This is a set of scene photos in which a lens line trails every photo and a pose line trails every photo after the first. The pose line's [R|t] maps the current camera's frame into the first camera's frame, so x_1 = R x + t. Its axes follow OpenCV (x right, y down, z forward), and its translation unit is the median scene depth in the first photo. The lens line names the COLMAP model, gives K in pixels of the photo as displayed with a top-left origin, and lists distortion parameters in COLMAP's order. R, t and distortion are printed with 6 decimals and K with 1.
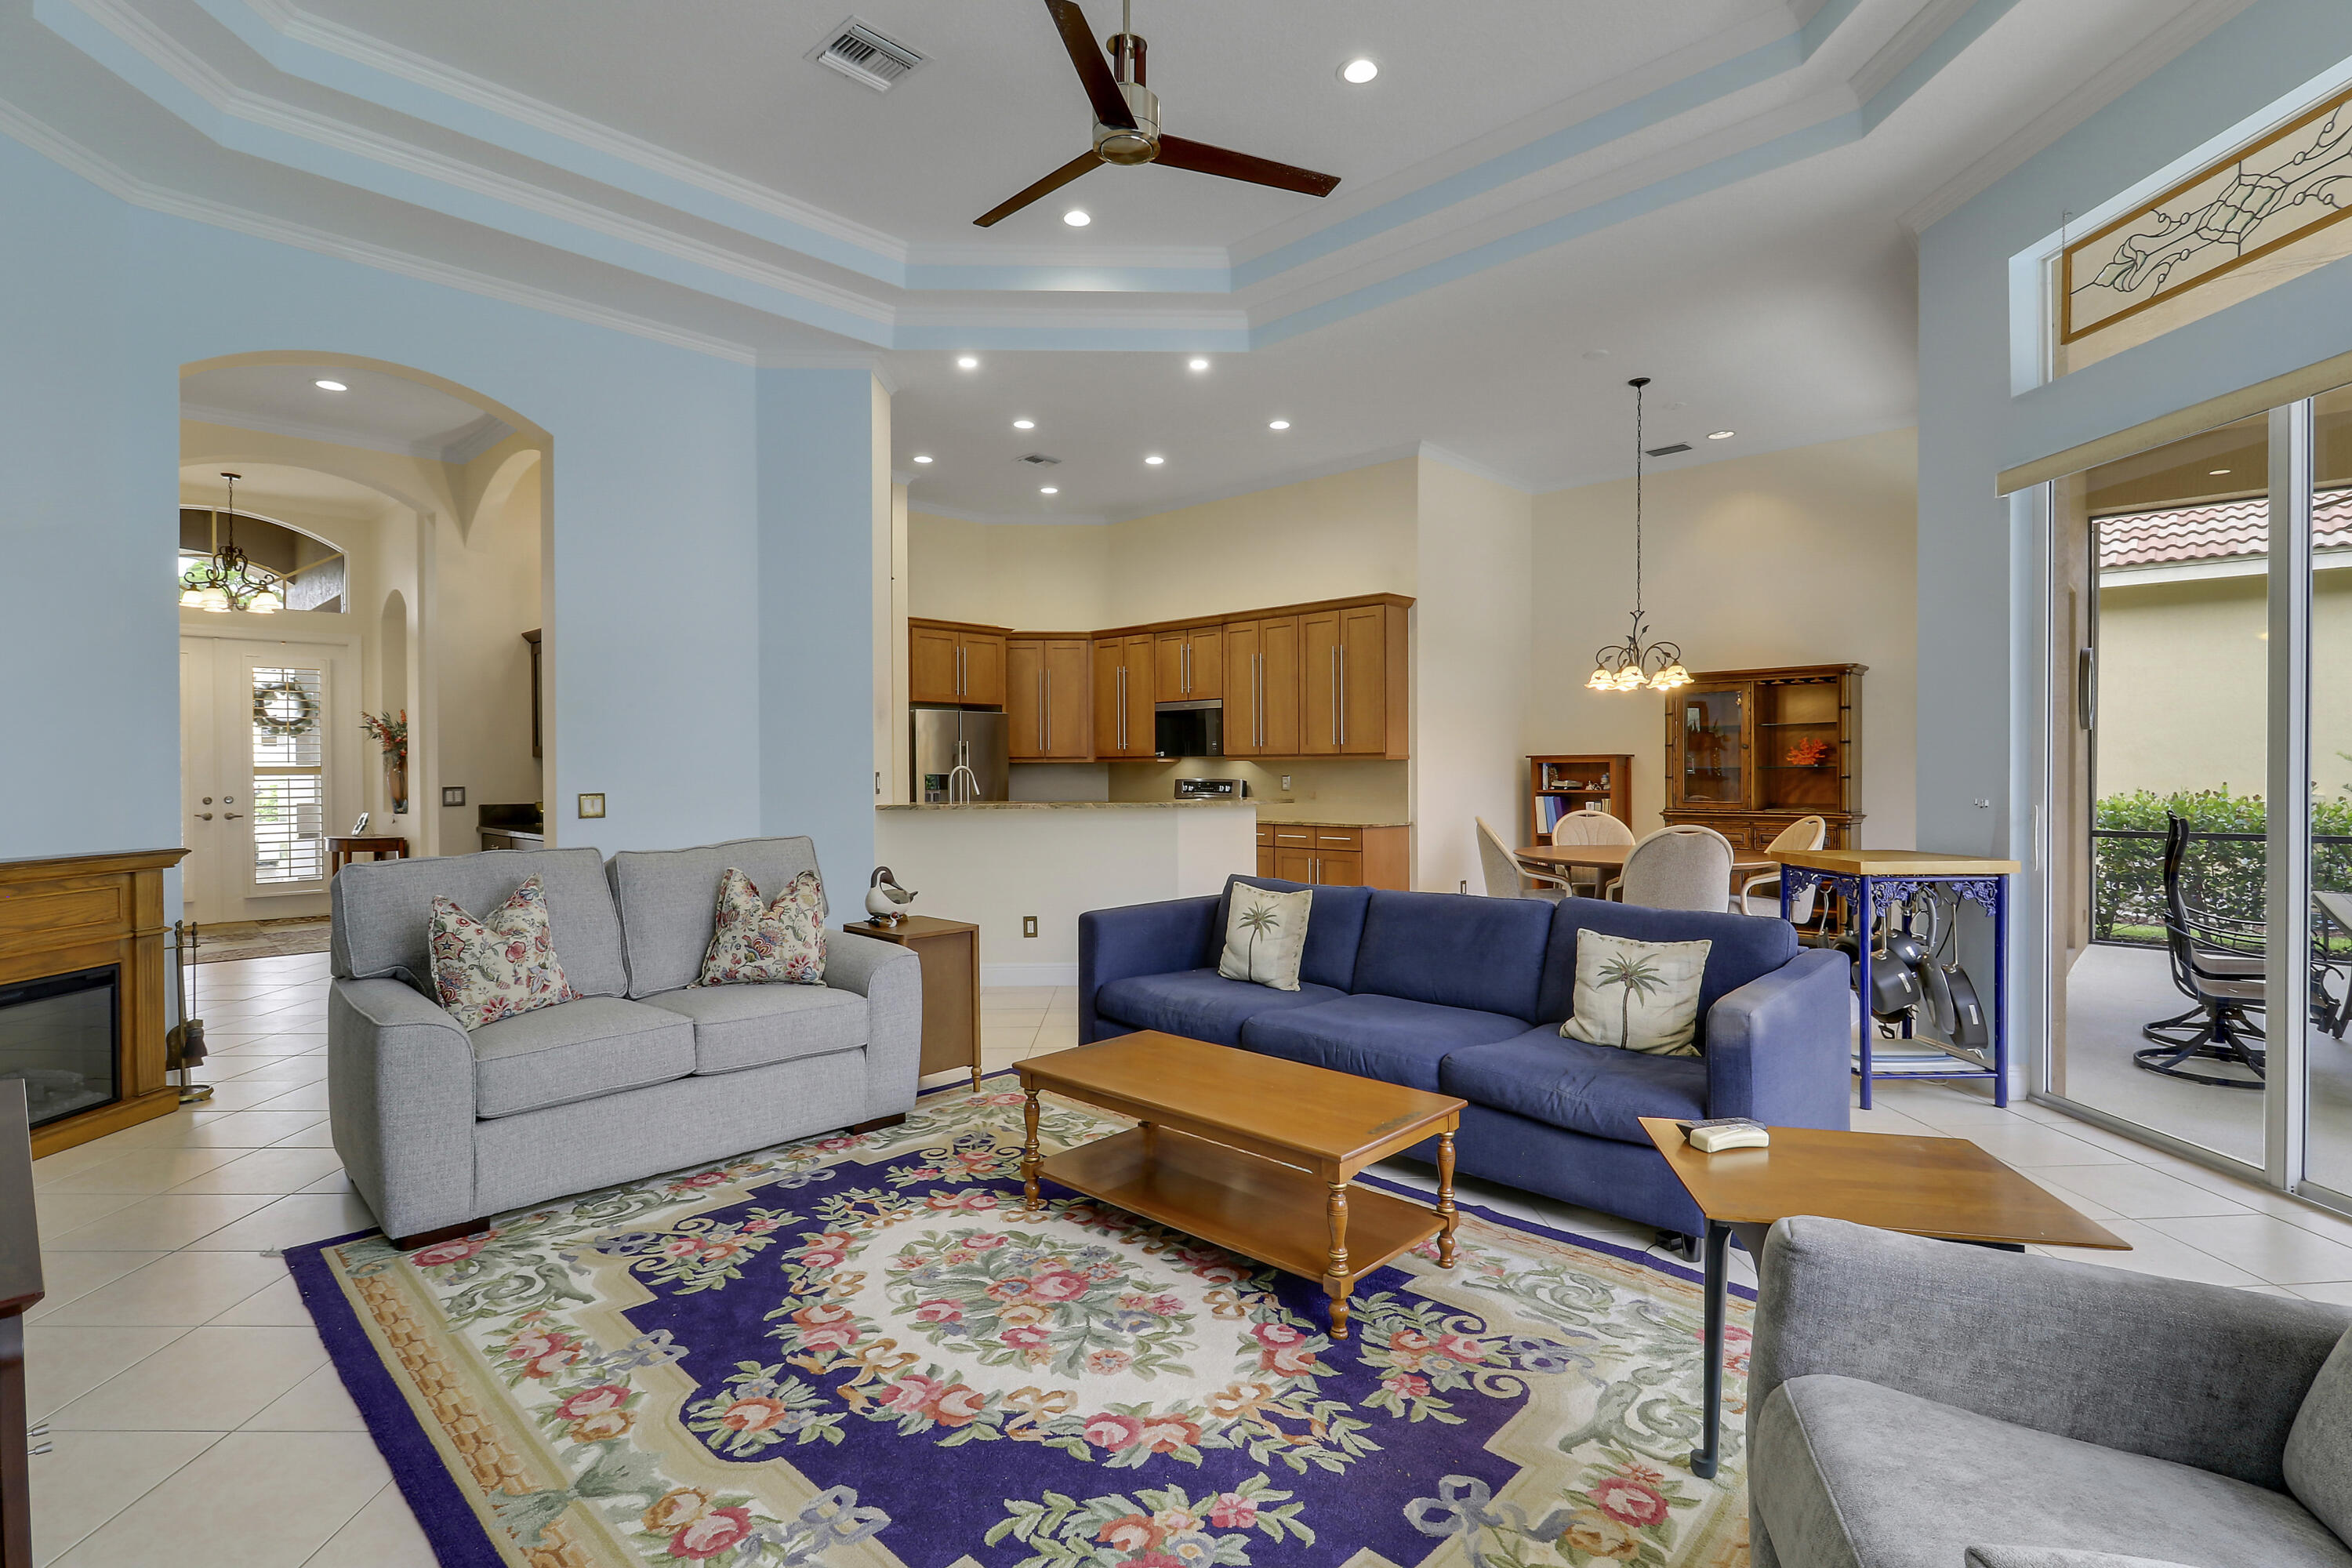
lens RADIAL K [[1100.8, 0, 1175.8], [0, 1100.8, 771.3], [0, 0, 1]] dist [-0.024479, -0.001654]
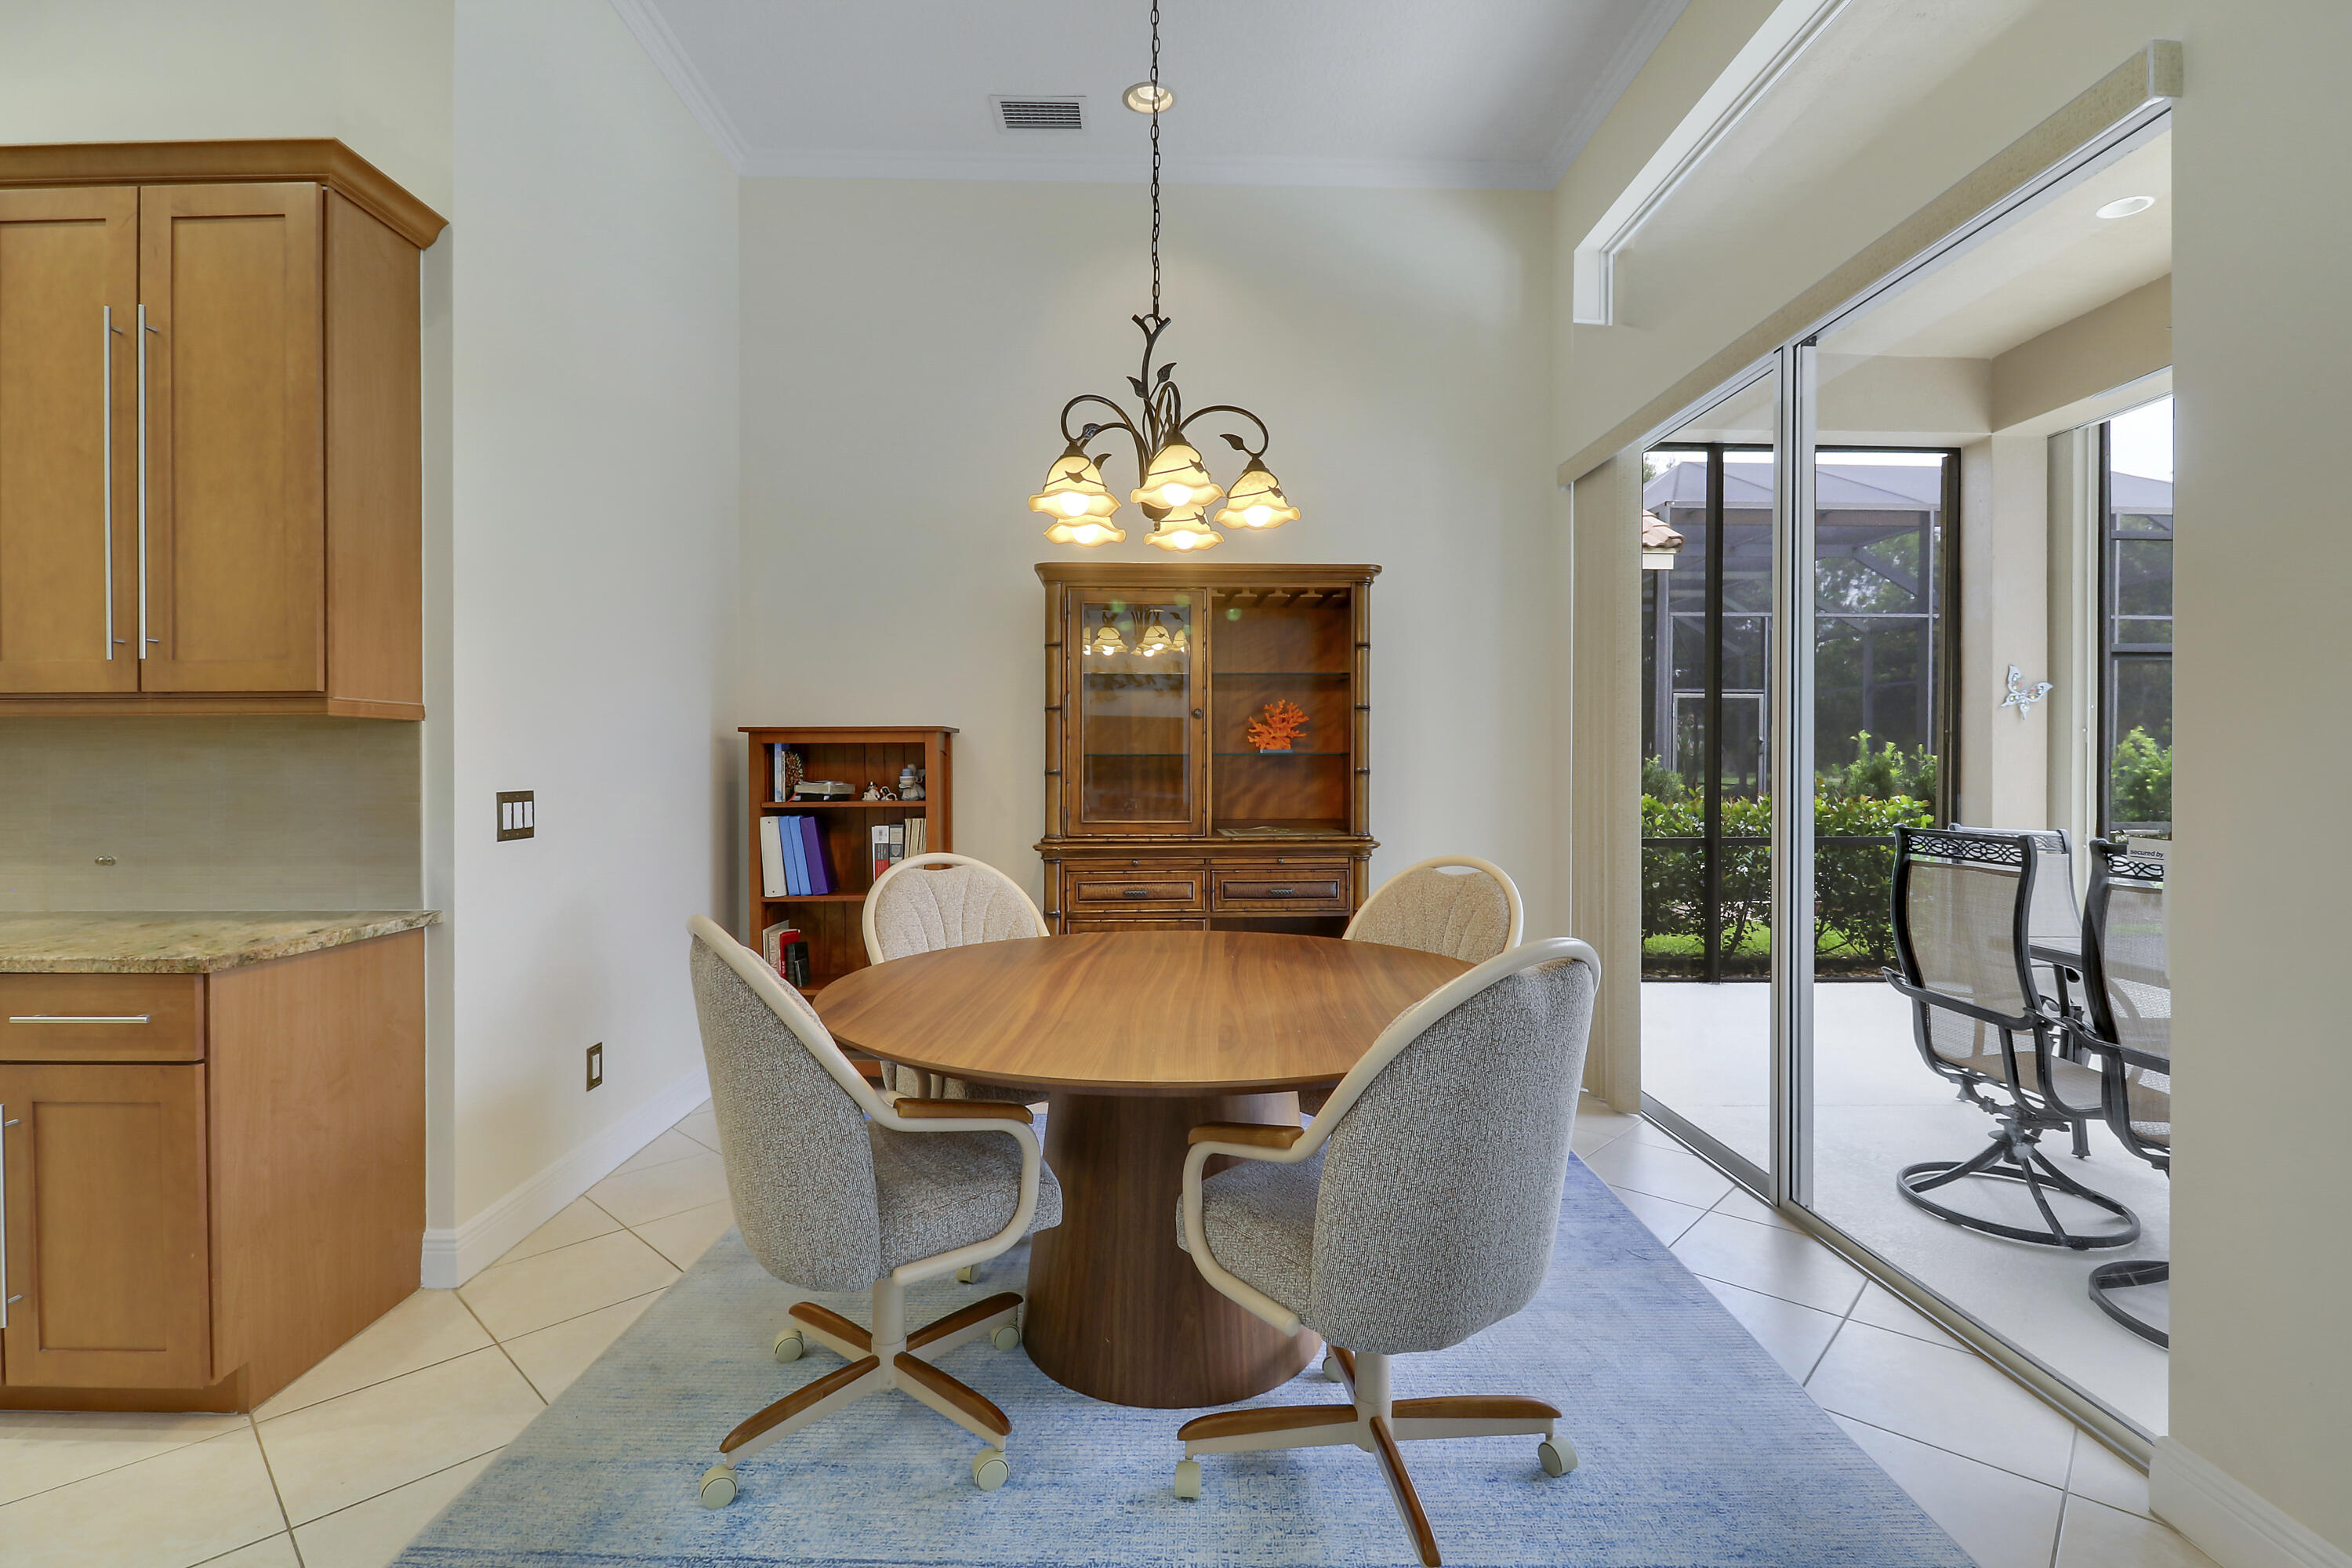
lens RADIAL K [[1100.8, 0, 1175.8], [0, 1100.8, 771.3], [0, 0, 1]] dist [-0.024479, -0.001654]
pose [[0.703614, -0.003372, 0.710574, 0.142612], [0.001487, 0.999994, 0.003273, 0.003227], [-0.710580, -0.001246, 0.703615, 0.629650]]
